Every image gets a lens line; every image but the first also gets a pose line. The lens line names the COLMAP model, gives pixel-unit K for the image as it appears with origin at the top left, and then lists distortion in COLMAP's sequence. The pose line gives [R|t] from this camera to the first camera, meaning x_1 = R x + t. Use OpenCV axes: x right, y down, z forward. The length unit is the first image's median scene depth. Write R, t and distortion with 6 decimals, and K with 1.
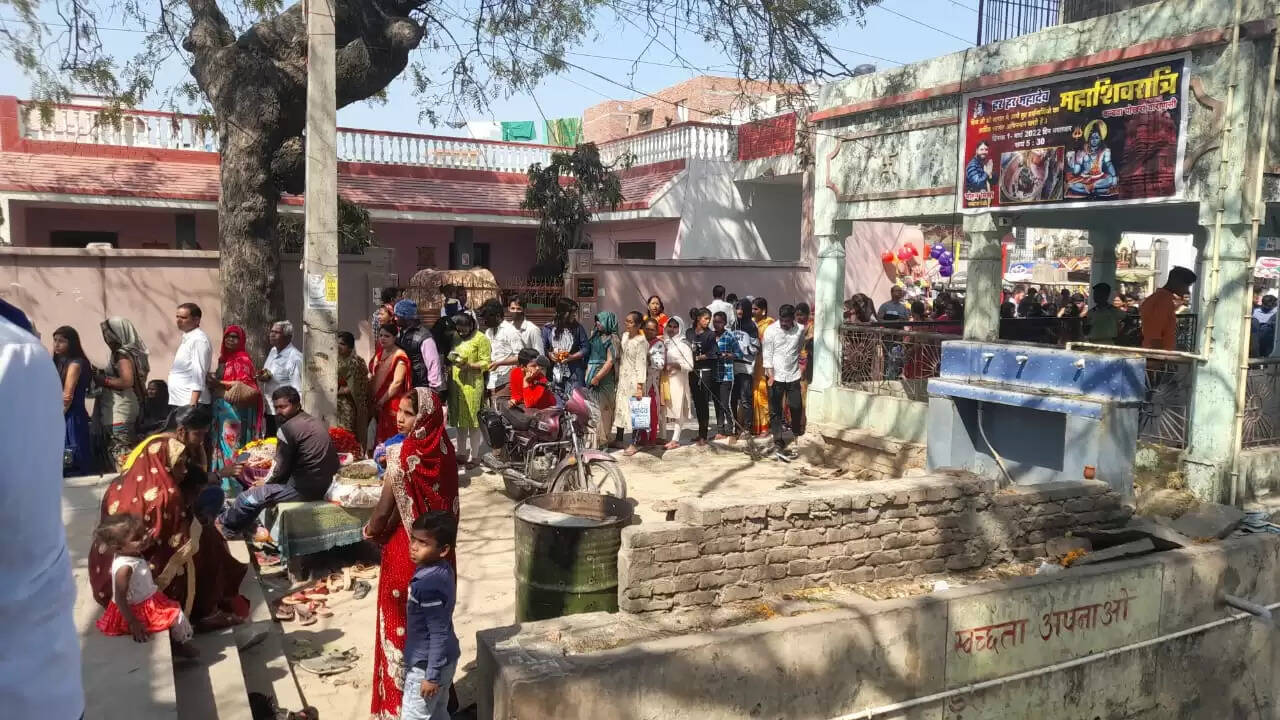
lens RADIAL K [[948.0, 0, 640.0], [0, 948.0, 360.0], [0, 0, 1]] dist [0.003466, -0.003524]
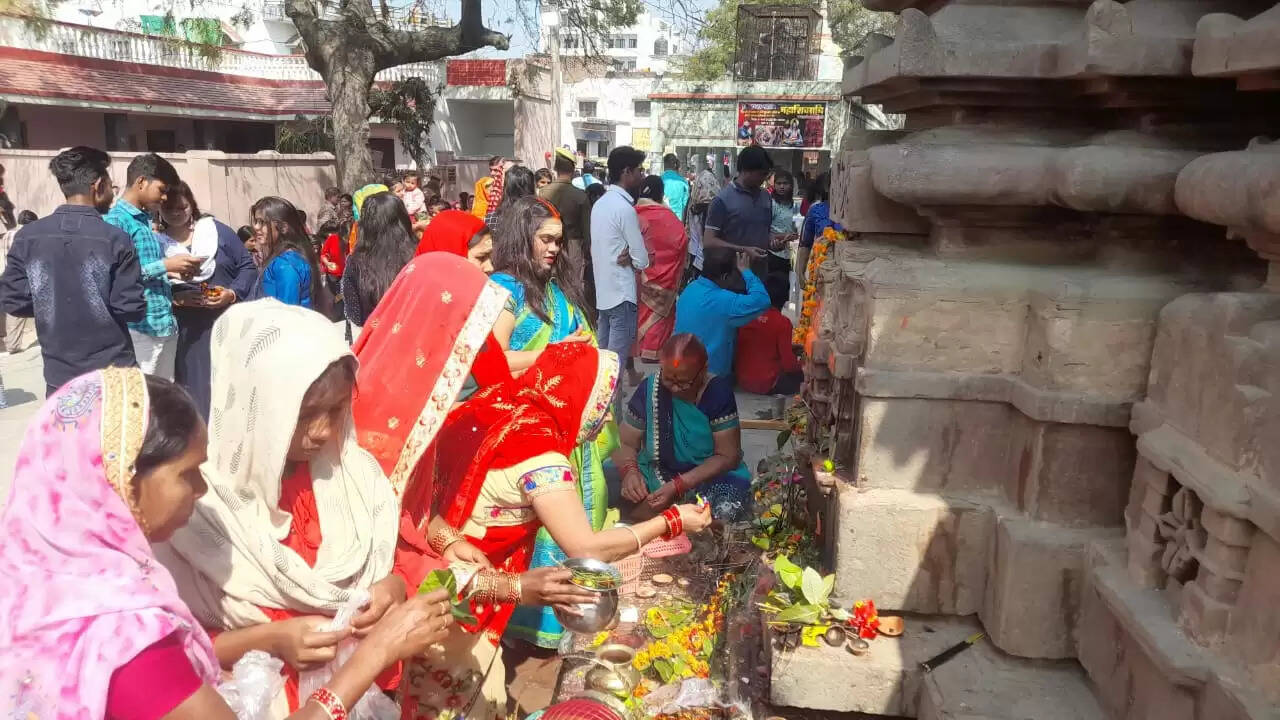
lens RADIAL K [[952.5, 0, 640.0], [0, 952.5, 360.0], [0, 0, 1]] dist [0.008240, -0.005955]
pose [[0.694849, -0.149549, 0.703435, -1.680015], [0.050749, 0.985897, 0.159470, -0.012452], [-0.717363, -0.075109, 0.692639, -0.612579]]
